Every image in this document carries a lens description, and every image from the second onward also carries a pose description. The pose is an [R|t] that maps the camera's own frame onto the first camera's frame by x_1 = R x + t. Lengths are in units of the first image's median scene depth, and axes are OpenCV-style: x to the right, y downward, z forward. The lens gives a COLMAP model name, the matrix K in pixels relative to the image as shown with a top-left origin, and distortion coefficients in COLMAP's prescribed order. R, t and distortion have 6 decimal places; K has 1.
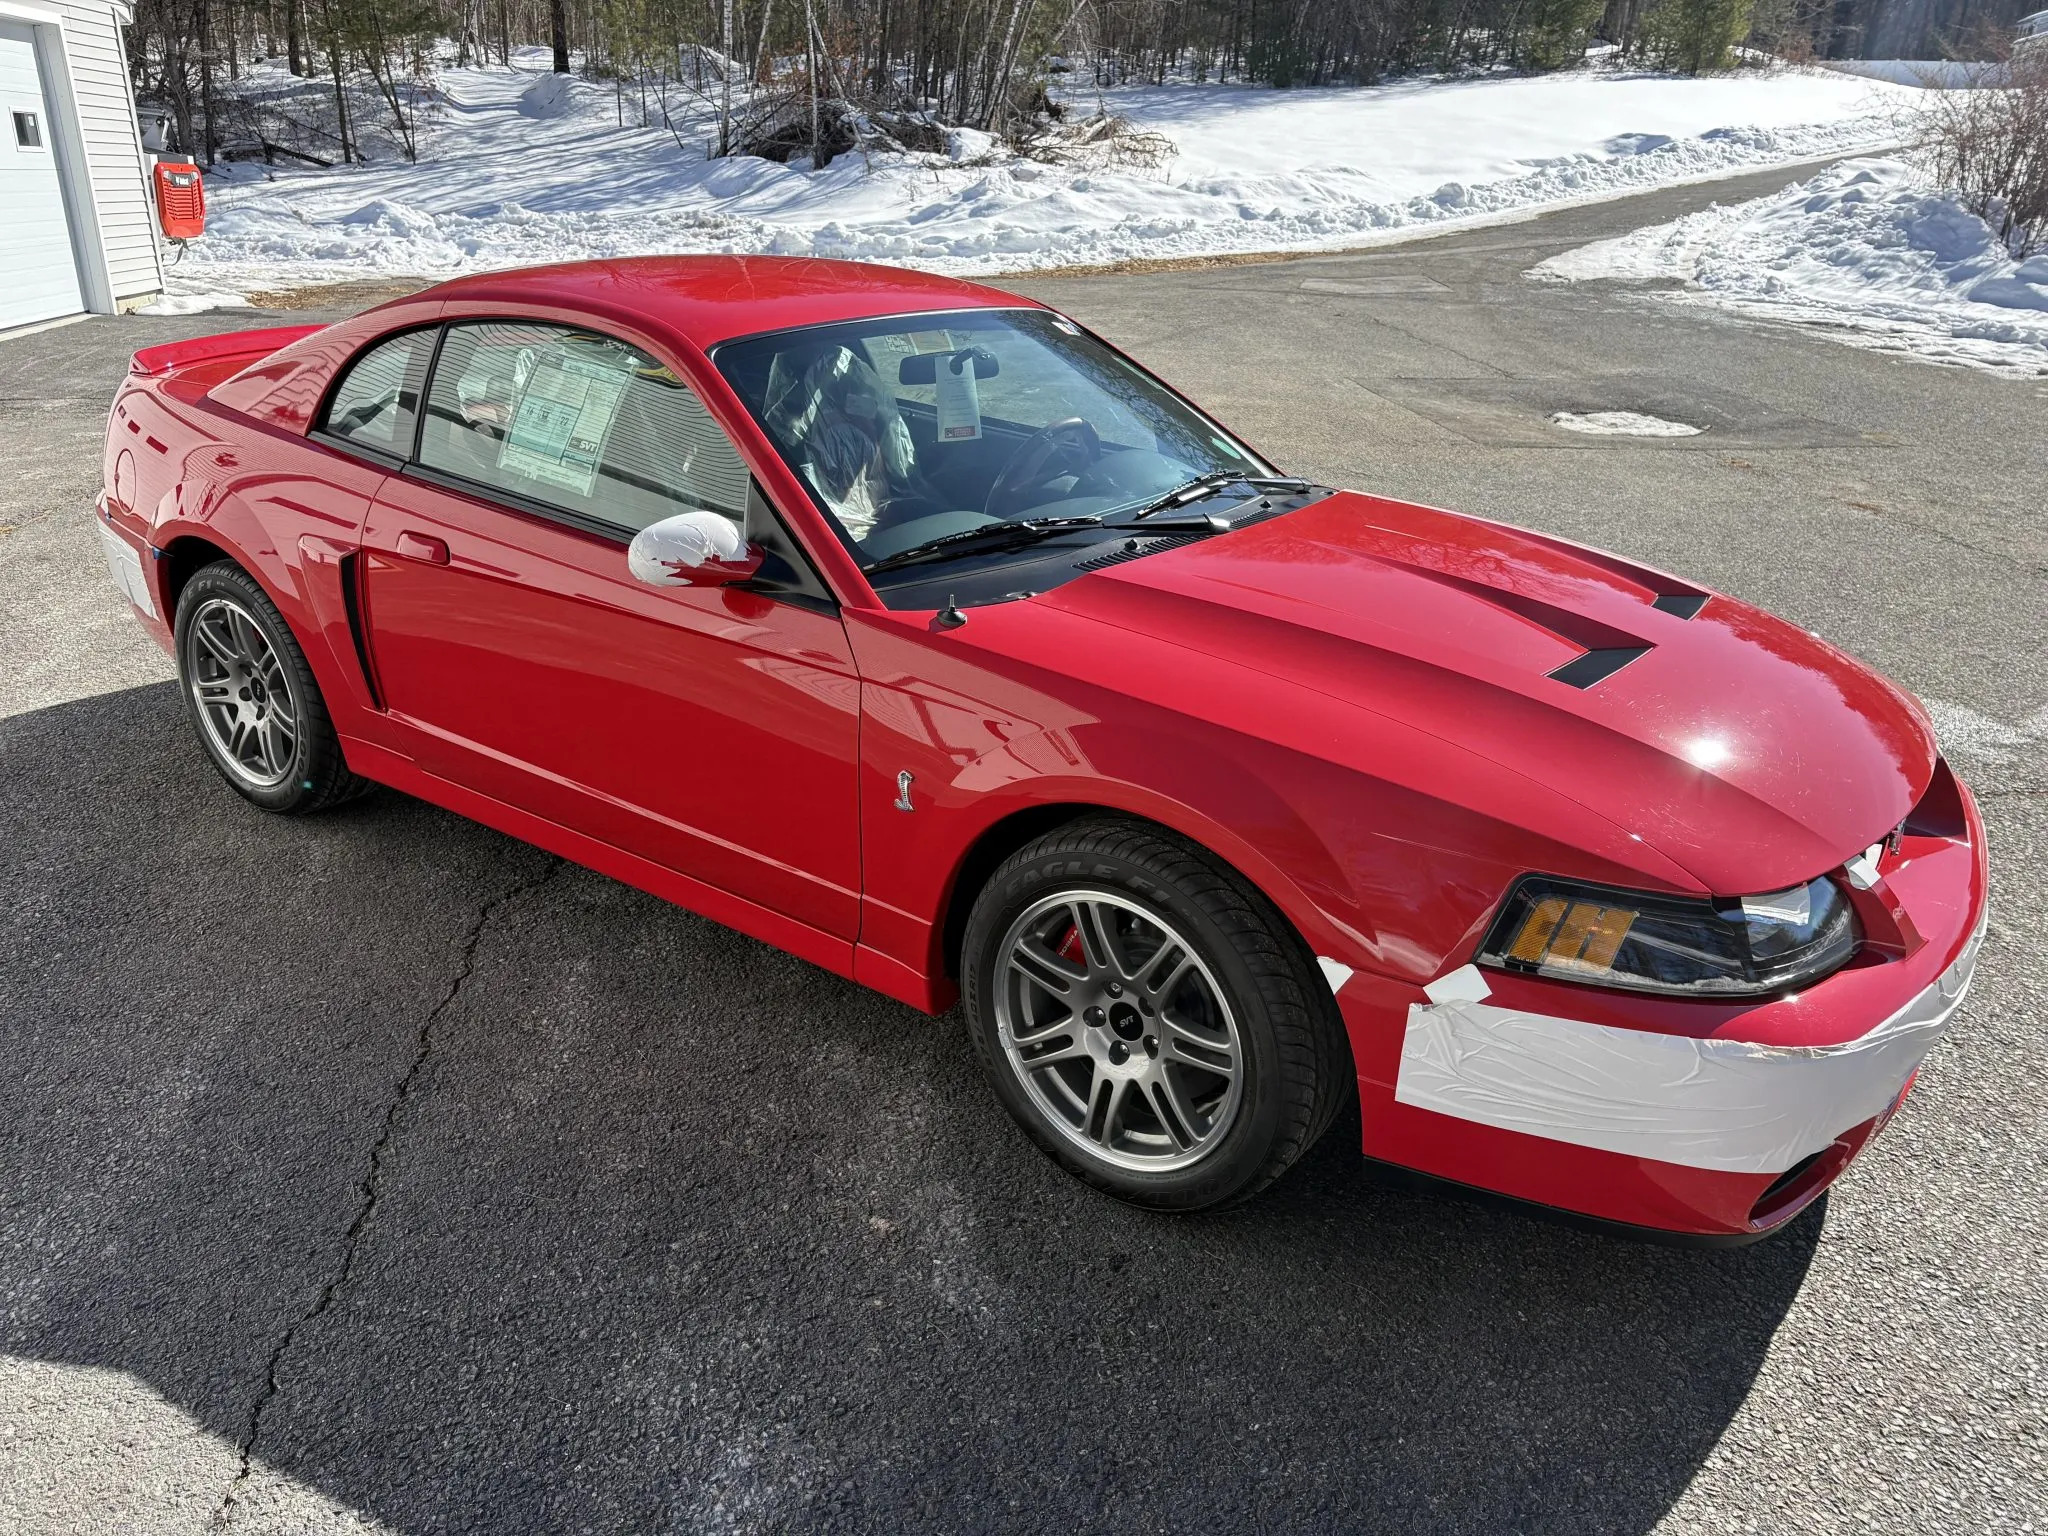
lens RADIAL K [[1500.2, 0, 1021.5], [0, 1500.2, 799.4], [0, 0, 1]] dist [0.015732, 0.008848]
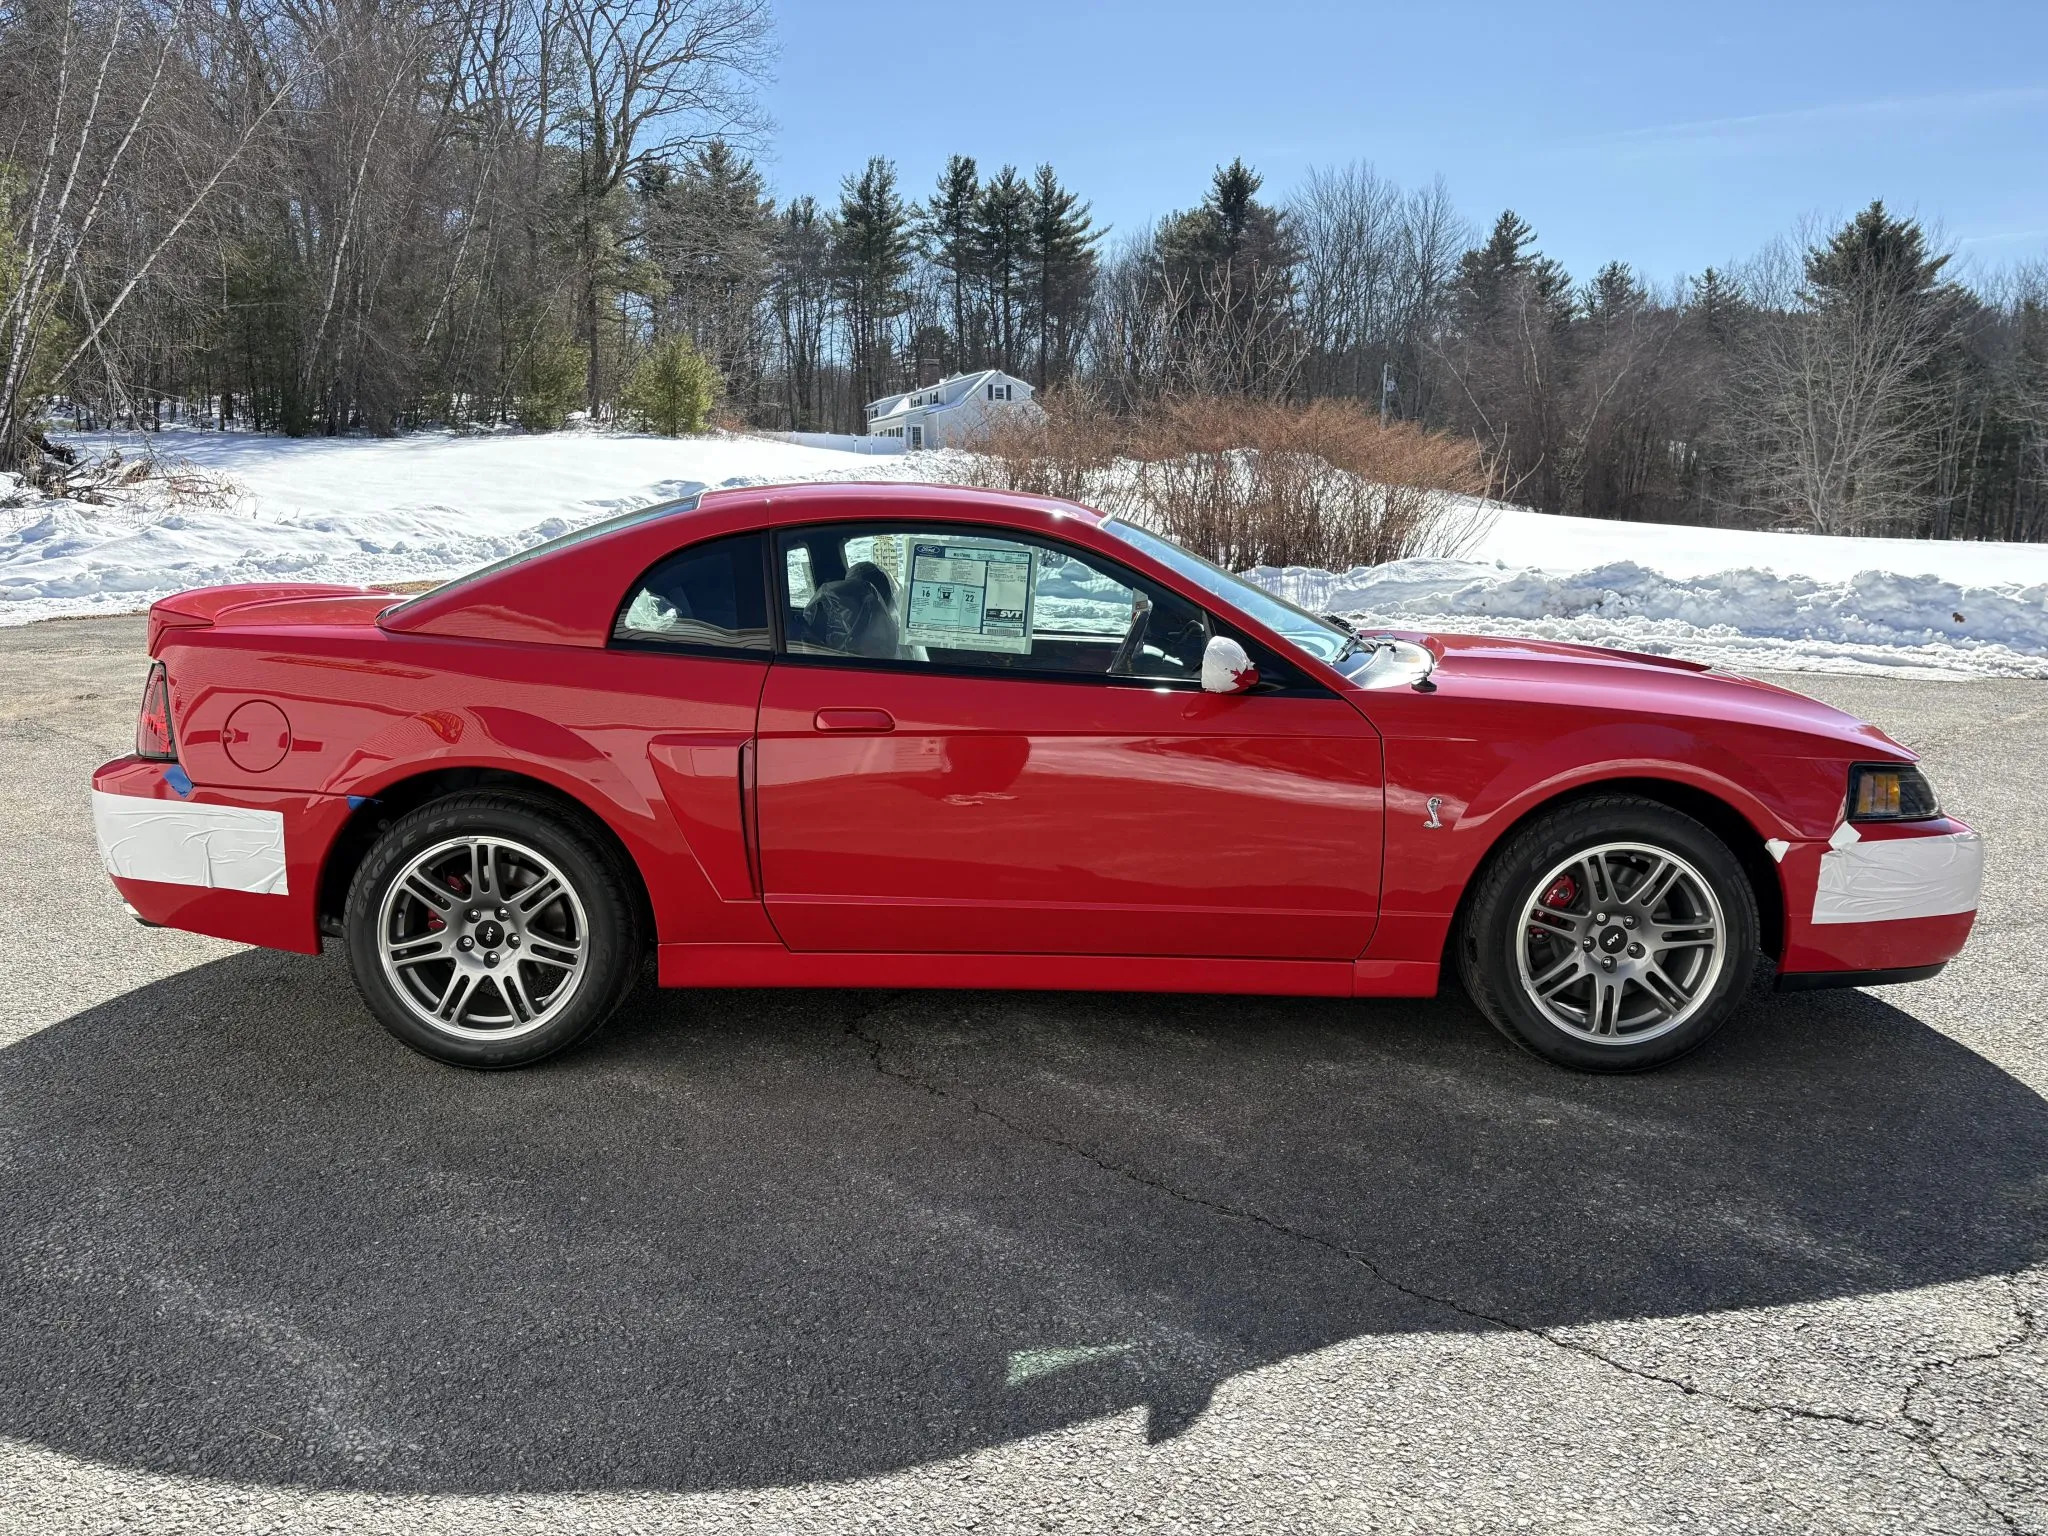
lens RADIAL K [[1500.2, 0, 1021.5], [0, 1500.2, 799.4], [0, 0, 1]] dist [0.015732, 0.008848]
pose [[0.808514, -0.123903, 0.575285, -0.111330], [0.241752, 0.961216, -0.132738, 0.006915], [-0.536526, 0.246397, 0.807111, 0.010568]]
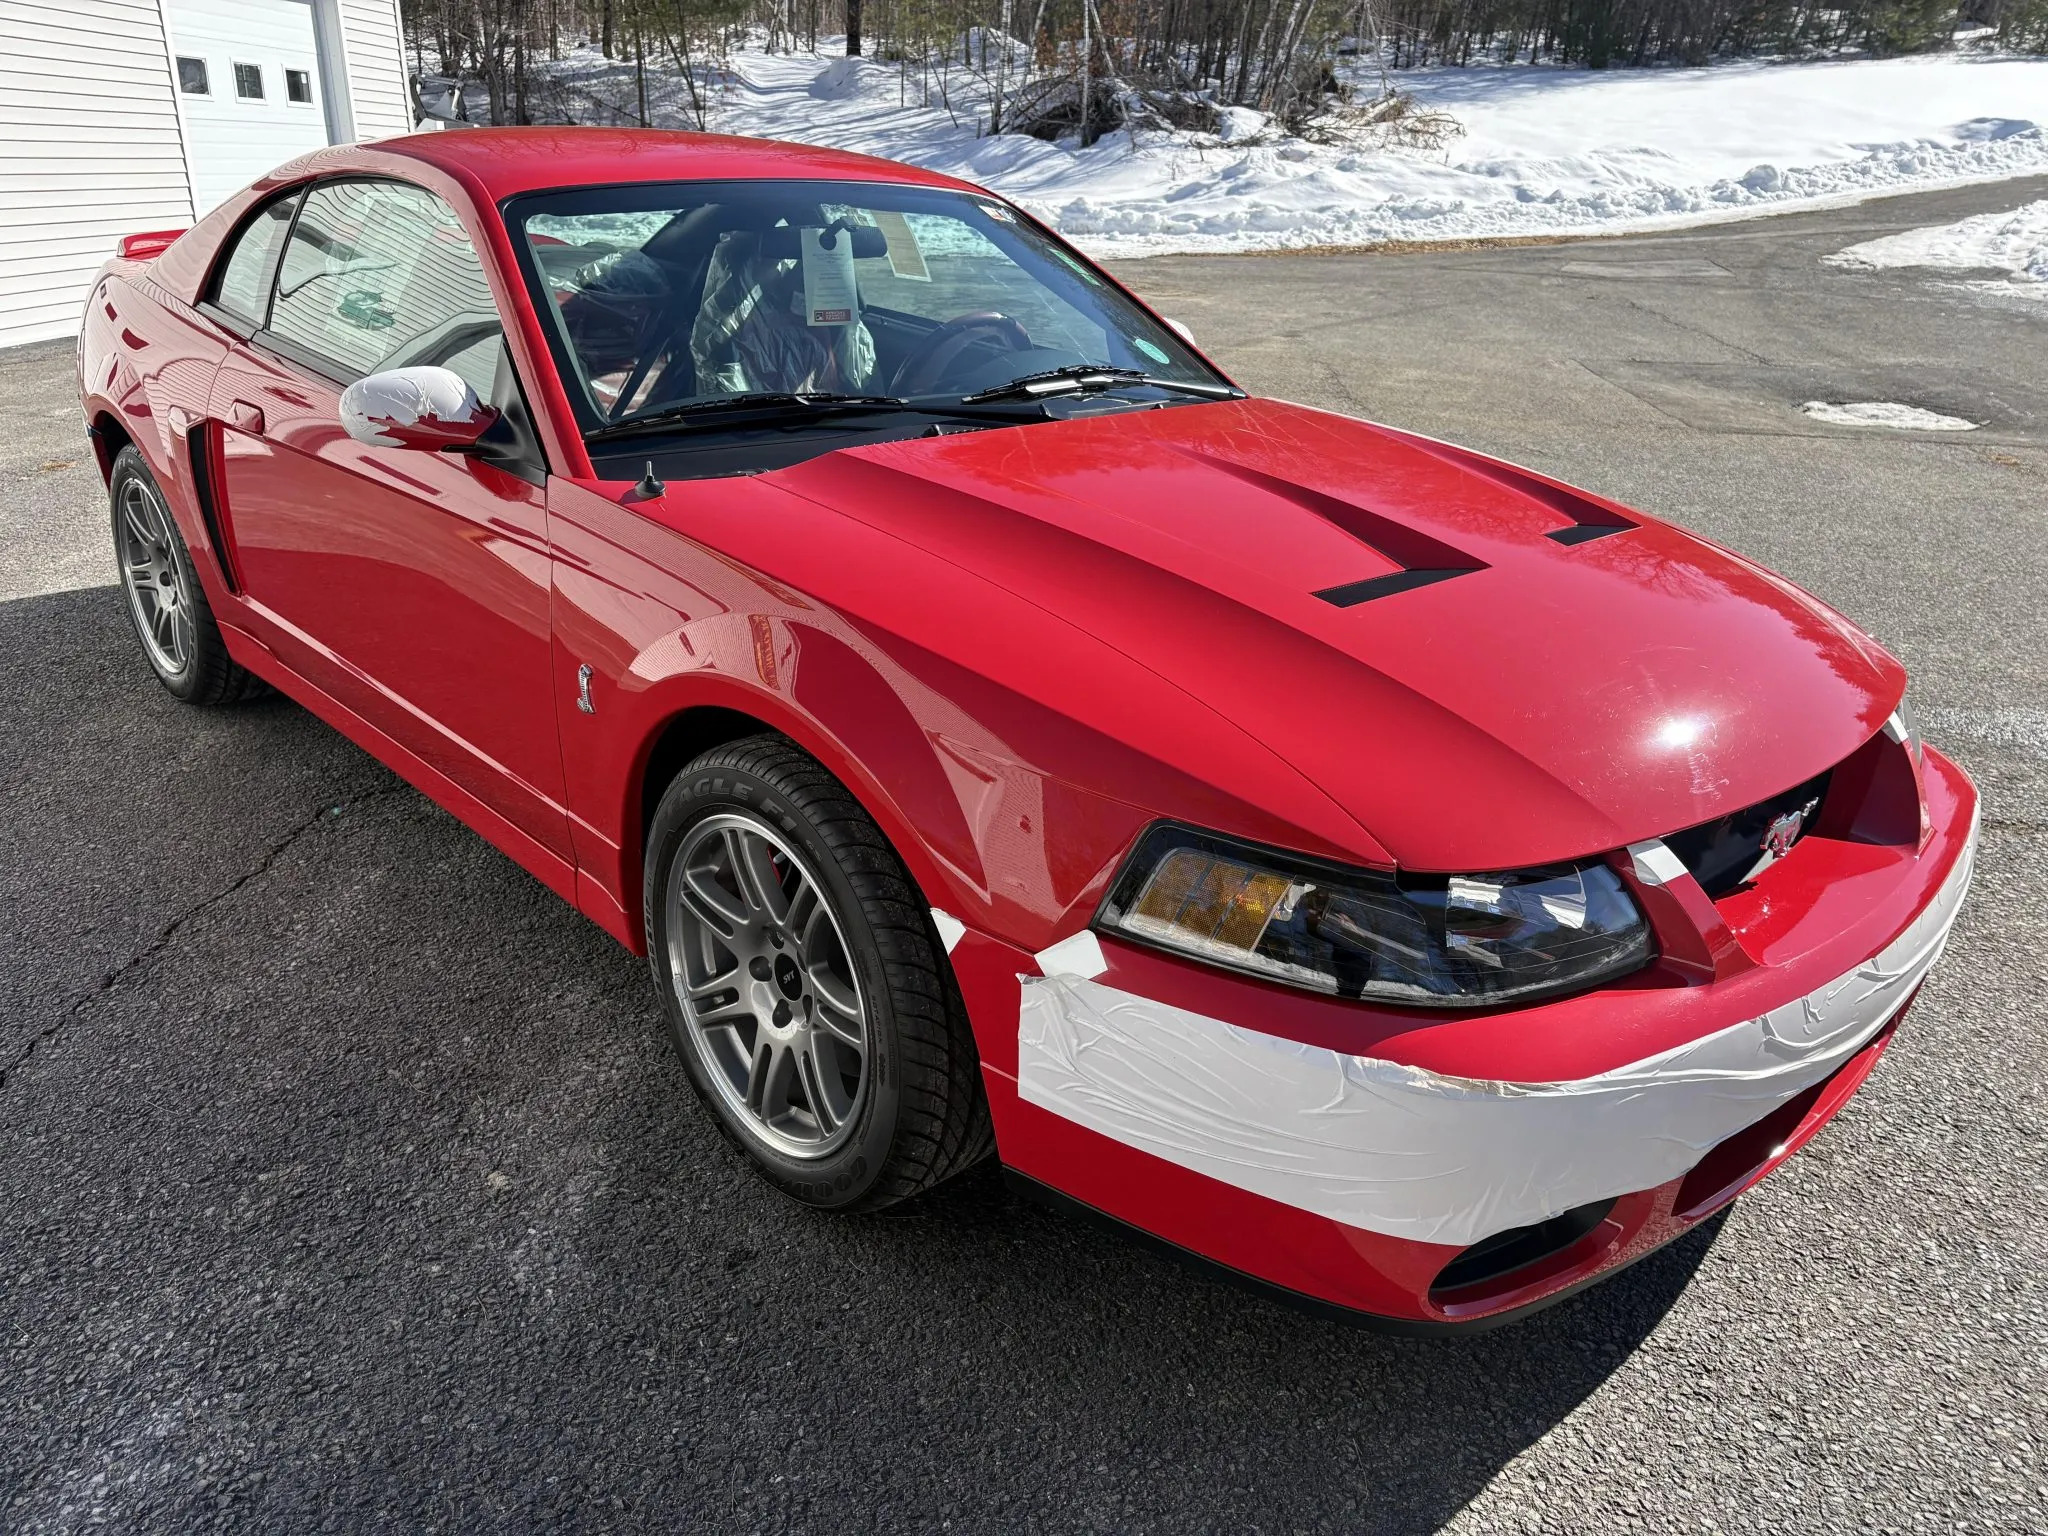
lens RADIAL K [[1507.9, 0, 1021.4], [0, 1507.9, 808.0], [0, 0, 1]] dist [-0.013047, 0.069162]
pose [[0.983178, 0.080211, -0.164095, 0.030669], [-0.078703, 0.996775, 0.015684, 0.002857], [0.164824, -0.002506, 0.986320, 0.017911]]
